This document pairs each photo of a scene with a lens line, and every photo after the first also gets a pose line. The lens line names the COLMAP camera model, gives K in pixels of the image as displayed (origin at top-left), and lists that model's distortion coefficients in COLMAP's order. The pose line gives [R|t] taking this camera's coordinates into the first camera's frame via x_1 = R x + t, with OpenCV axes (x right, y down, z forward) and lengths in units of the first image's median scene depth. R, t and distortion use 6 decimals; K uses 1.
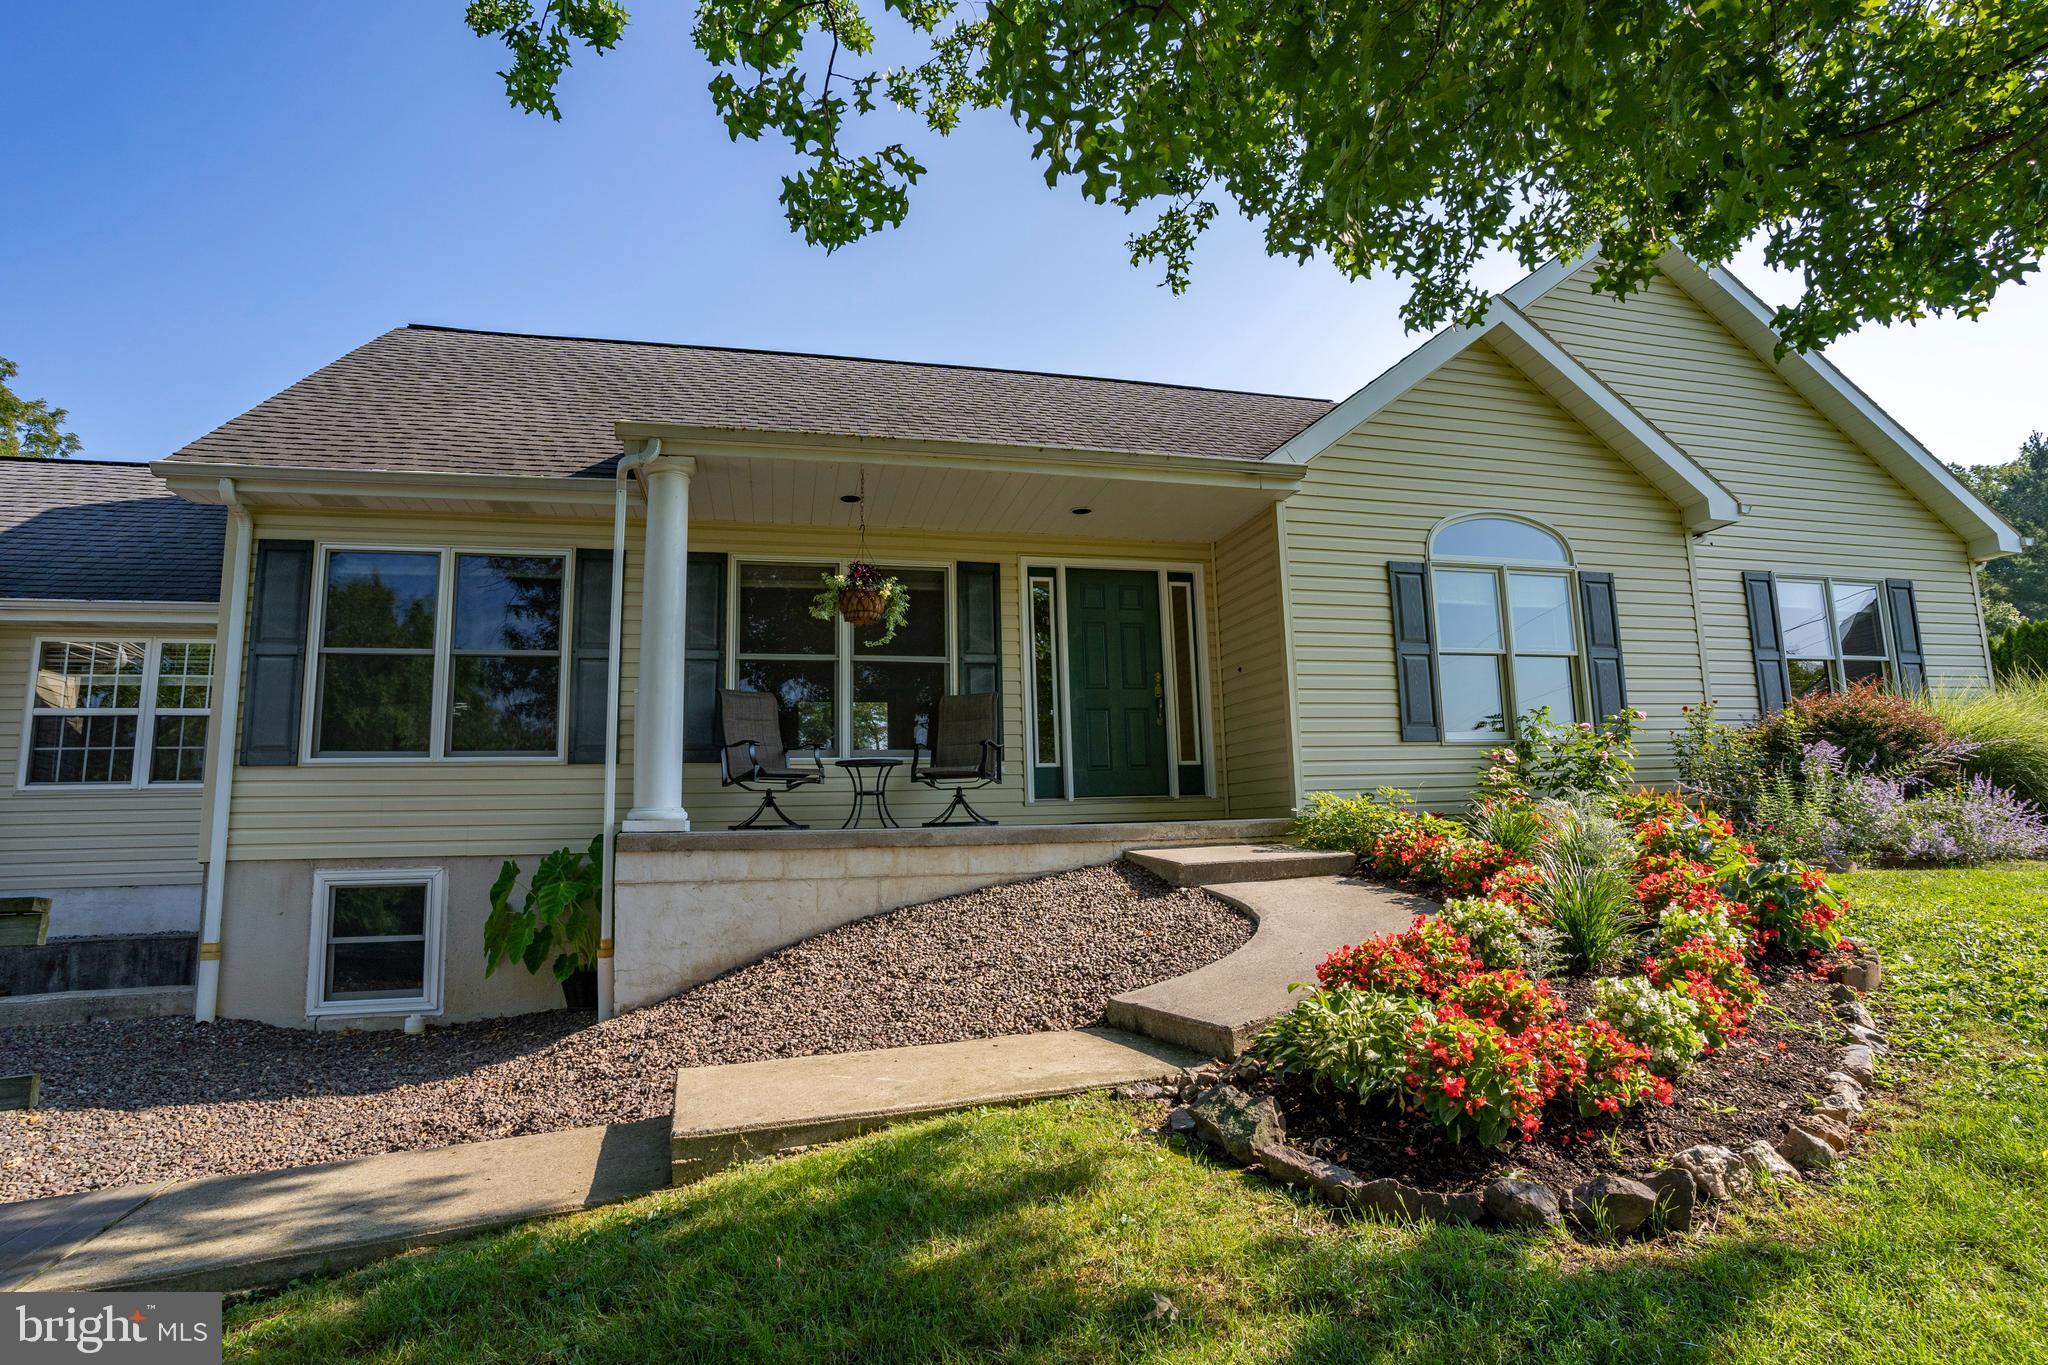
lens RADIAL K [[1027.5, 0, 1021.0], [0, 1027.5, 673.8], [0, 0, 1]] dist [-0.084221, 0.037298]
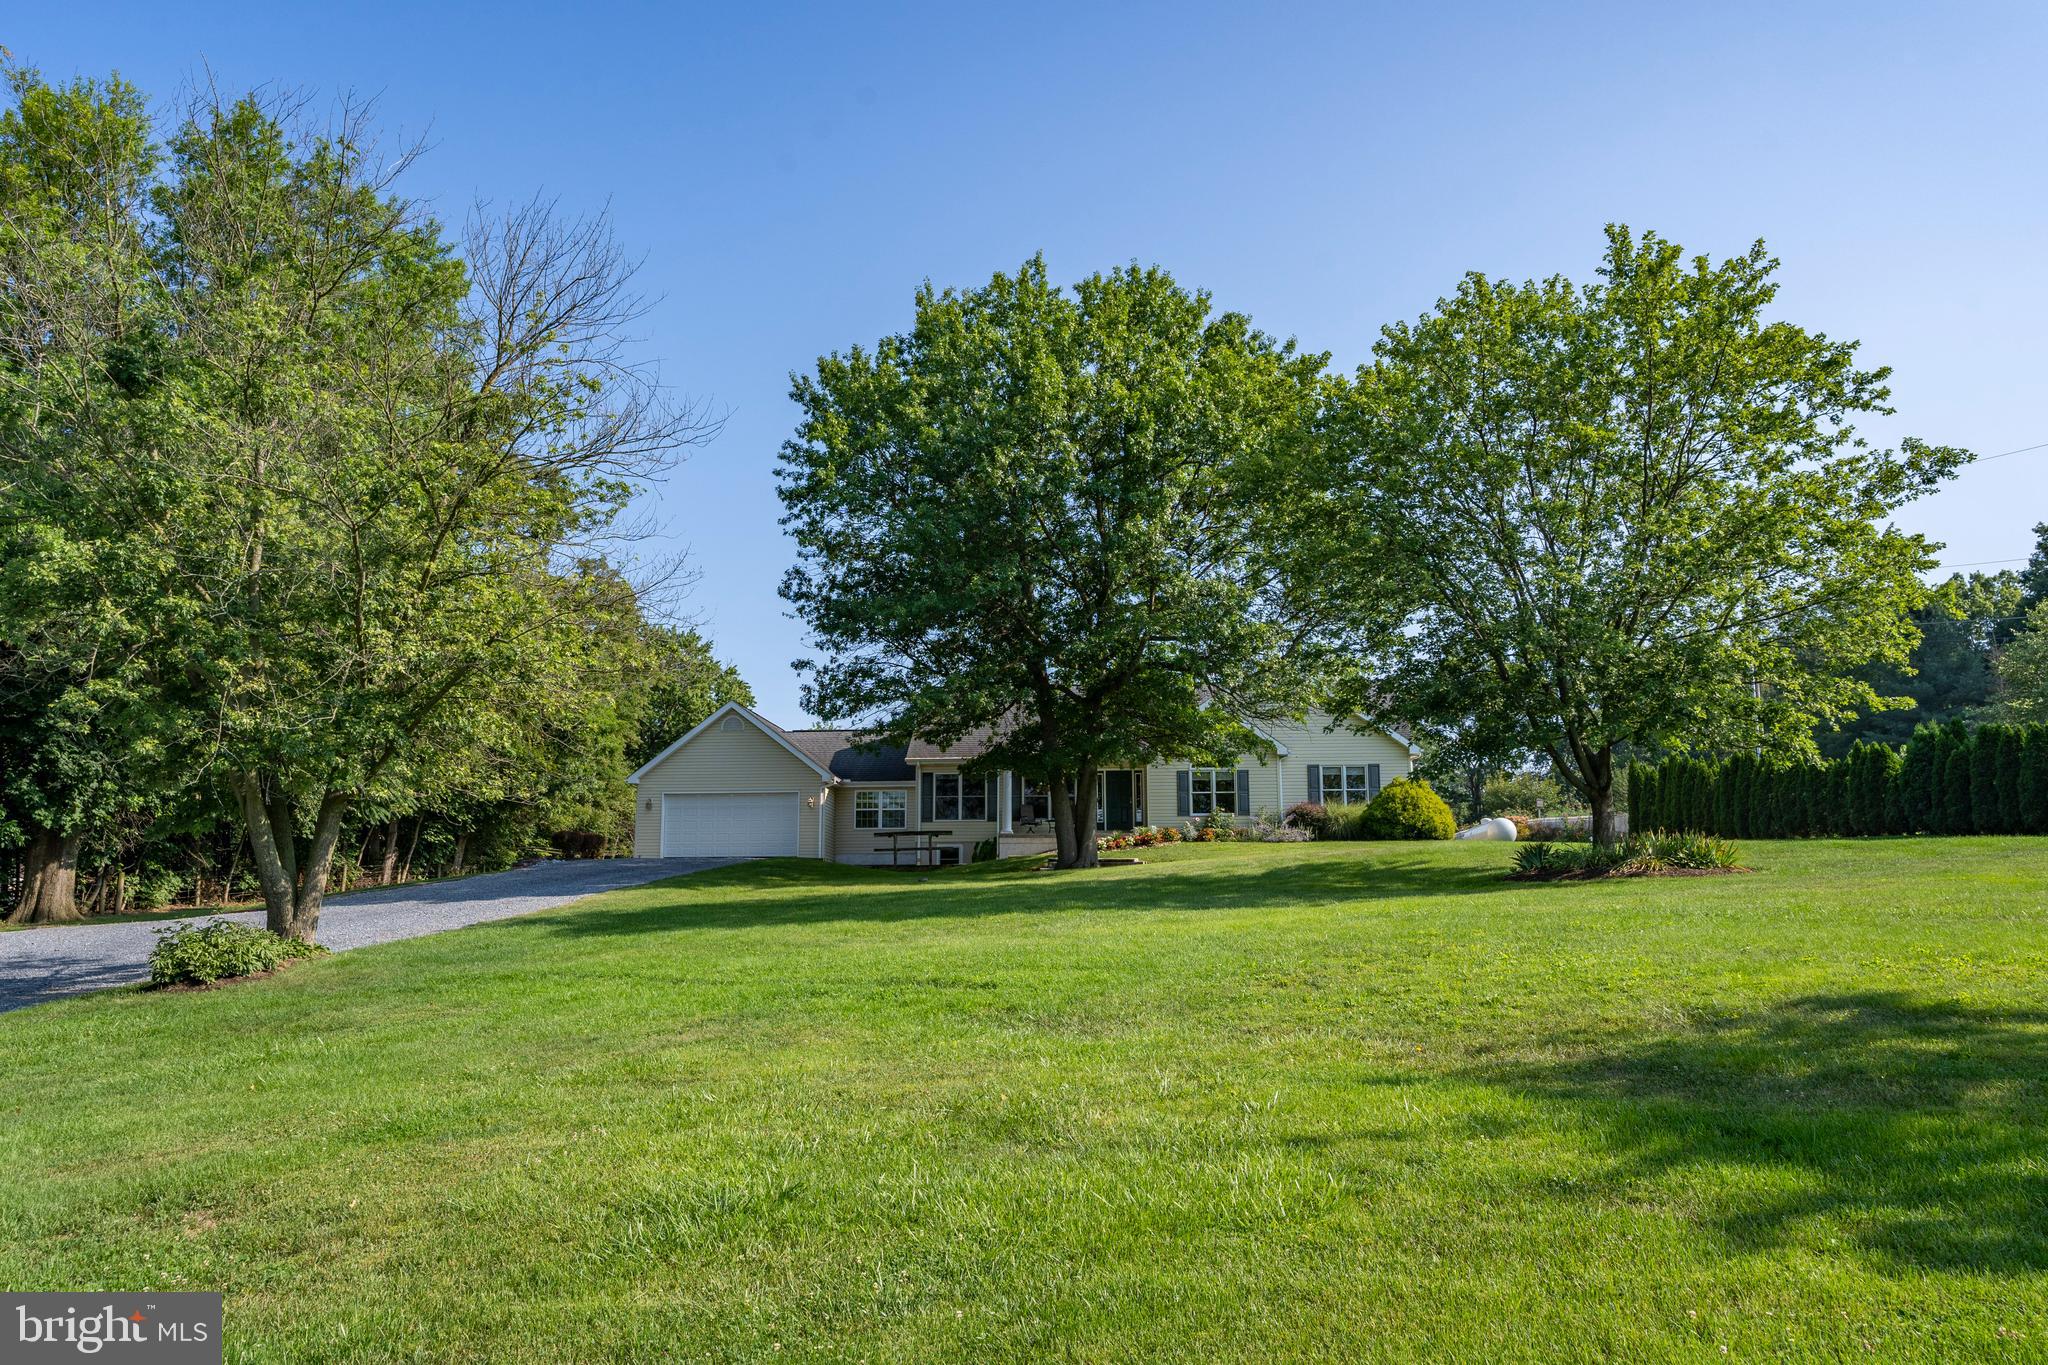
lens RADIAL K [[1506.8, 0, 1026.2], [0, 1506.8, 683.2], [0, 0, 1]] dist [-0.001127, 0.000330]
pose [[0.947922, -0.036386, -0.316417, 1.717122], [0.022914, 0.998670, -0.046195, -0.194941], [0.317677, 0.036539, 0.947495, -4.920522]]
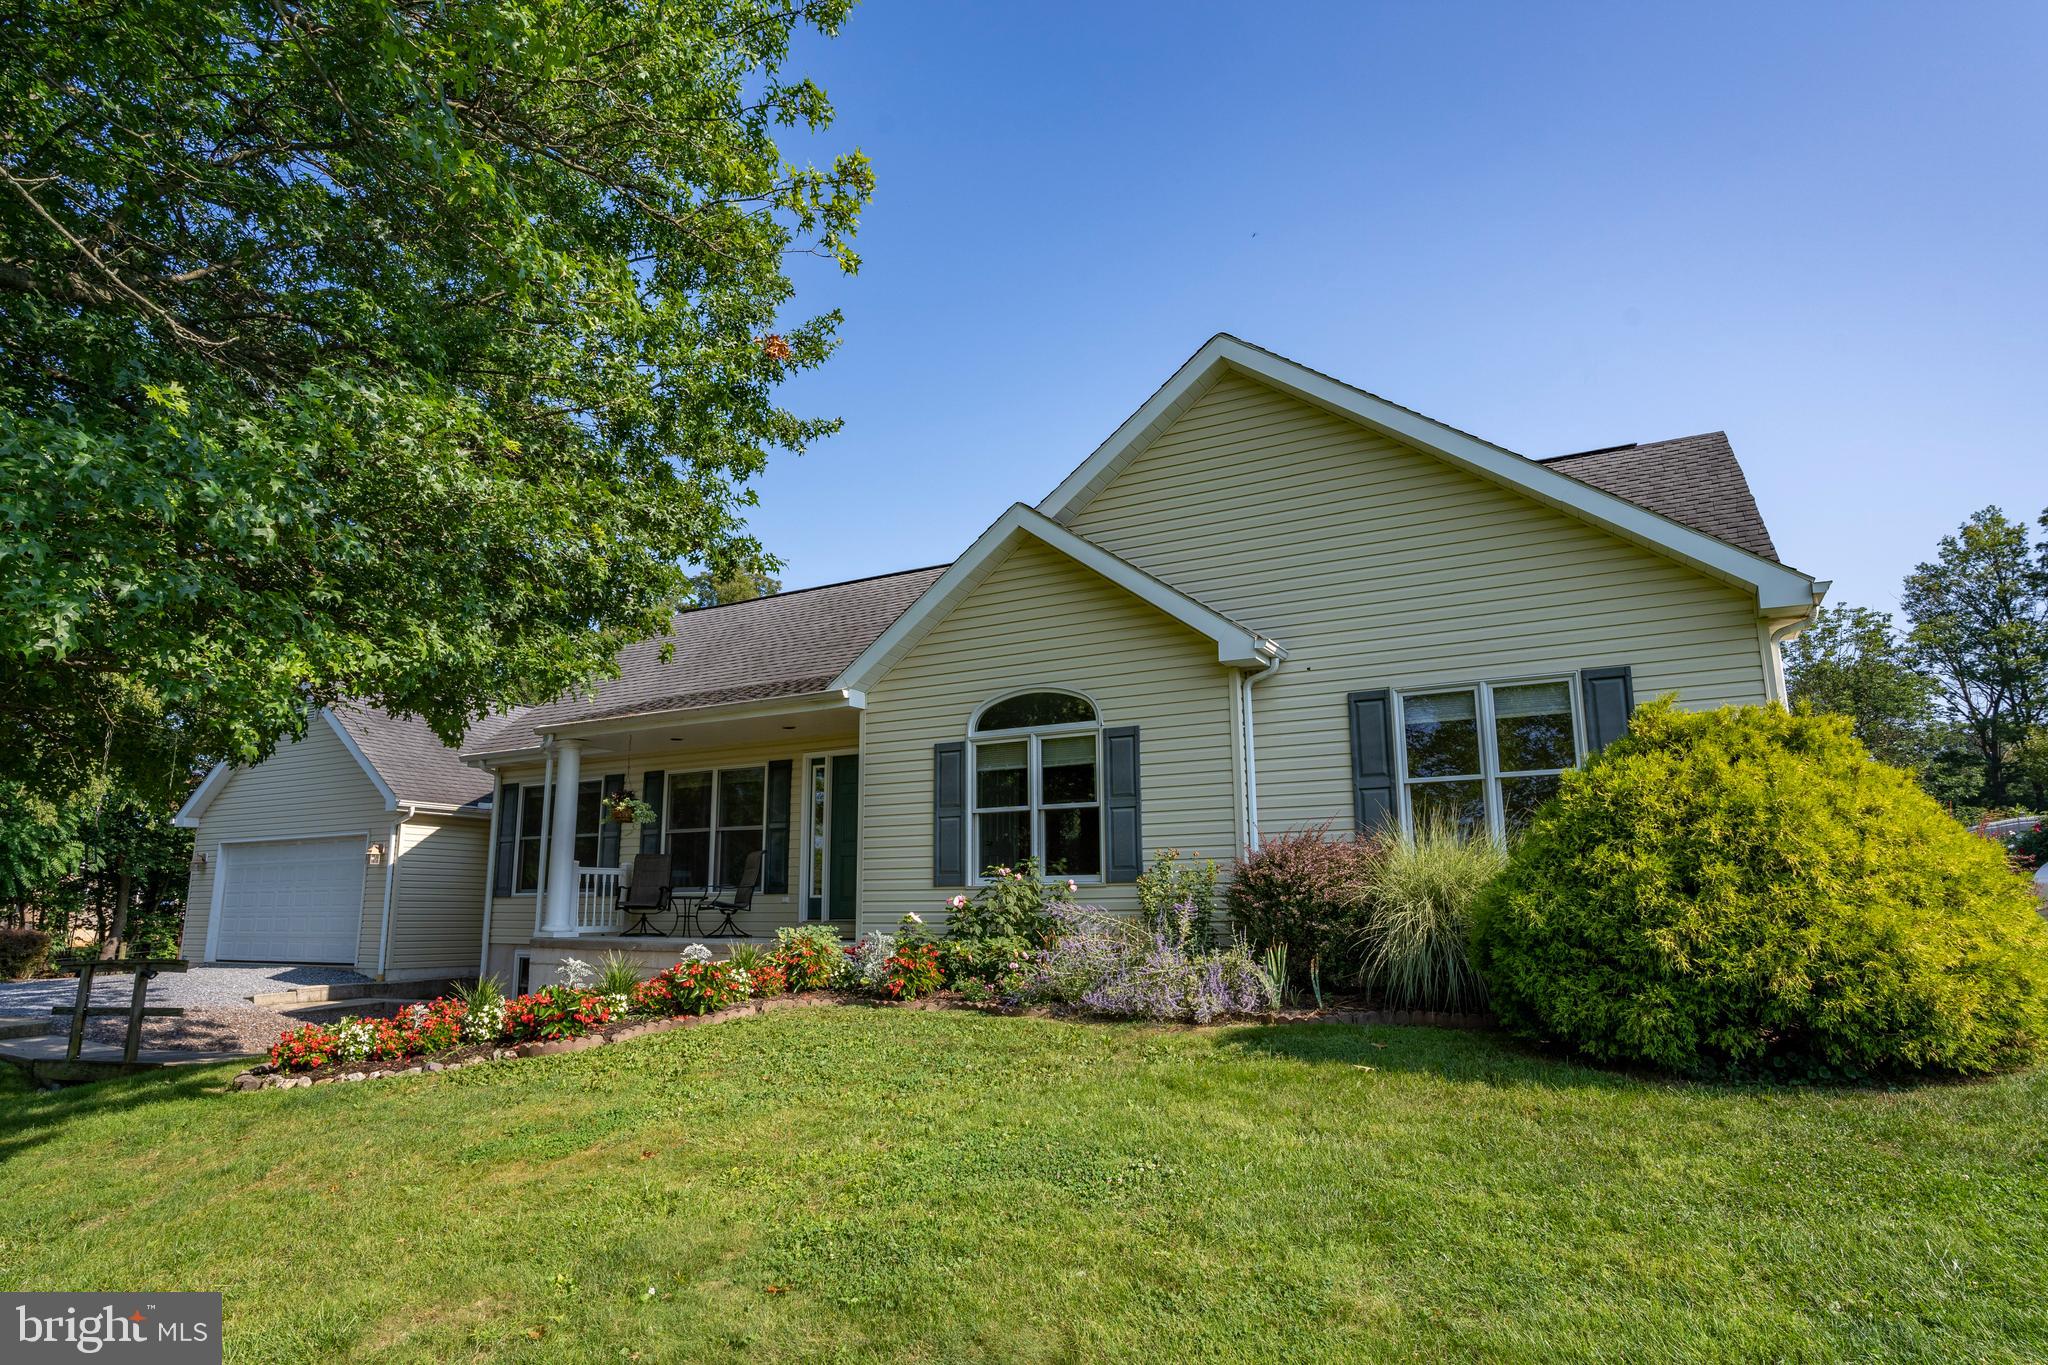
lens RADIAL K [[1166.7, 0, 1025.8], [0, 1166.7, 685.6], [0, 0, 1]] dist [-0.054142, 0.046625]
pose [[0.732310, -0.113941, -0.671372, 1.456886], [0.078026, 0.993449, -0.083494, -0.050107], [0.676487, 0.008759, 0.736403, -0.013806]]
